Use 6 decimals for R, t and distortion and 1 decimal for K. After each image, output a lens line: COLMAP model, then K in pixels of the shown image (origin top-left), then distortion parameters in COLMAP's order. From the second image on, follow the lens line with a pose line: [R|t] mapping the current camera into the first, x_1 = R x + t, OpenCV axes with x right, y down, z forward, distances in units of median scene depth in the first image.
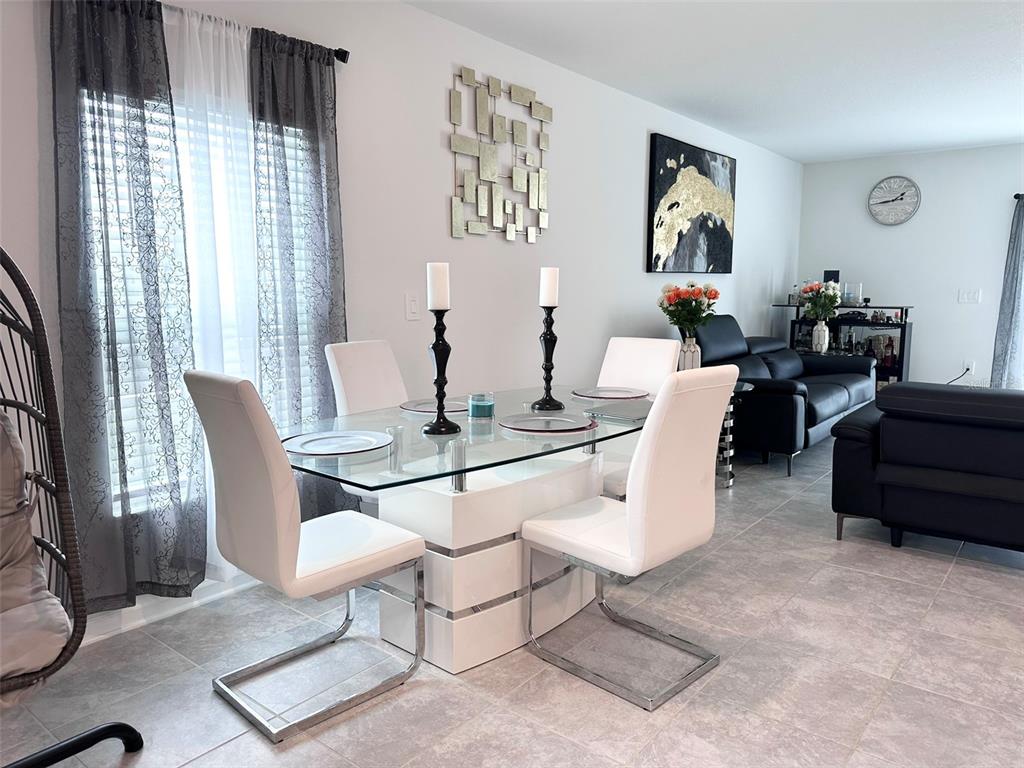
lens RADIAL K [[718.4, 0, 491.2], [0, 718.4, 402.6], [0, 0, 1]] dist [0.053763, -0.067217]
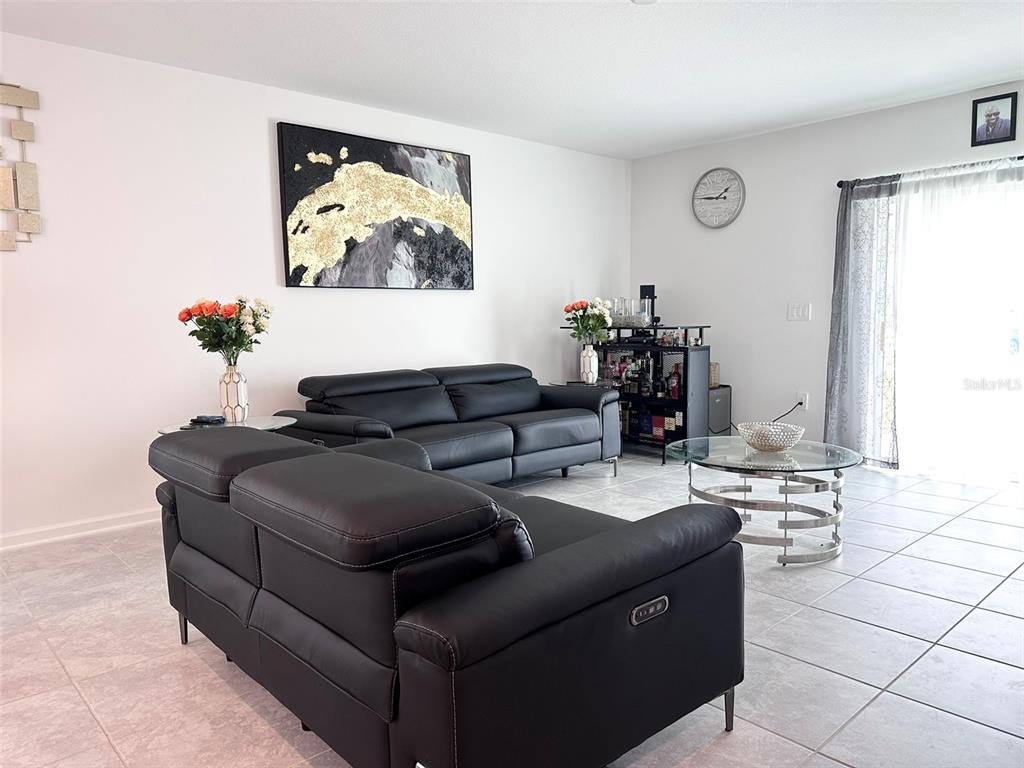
lens RADIAL K [[718.4, 0, 505.9], [0, 718.4, 401.8], [0, 0, 1]] dist [0.053763, -0.067217]
pose [[0.989735, 0.004698, -0.142837, 0.563788], [-0.010519, 0.999143, -0.040026, -0.015772], [0.142527, 0.041118, 0.988937, 0.203283]]
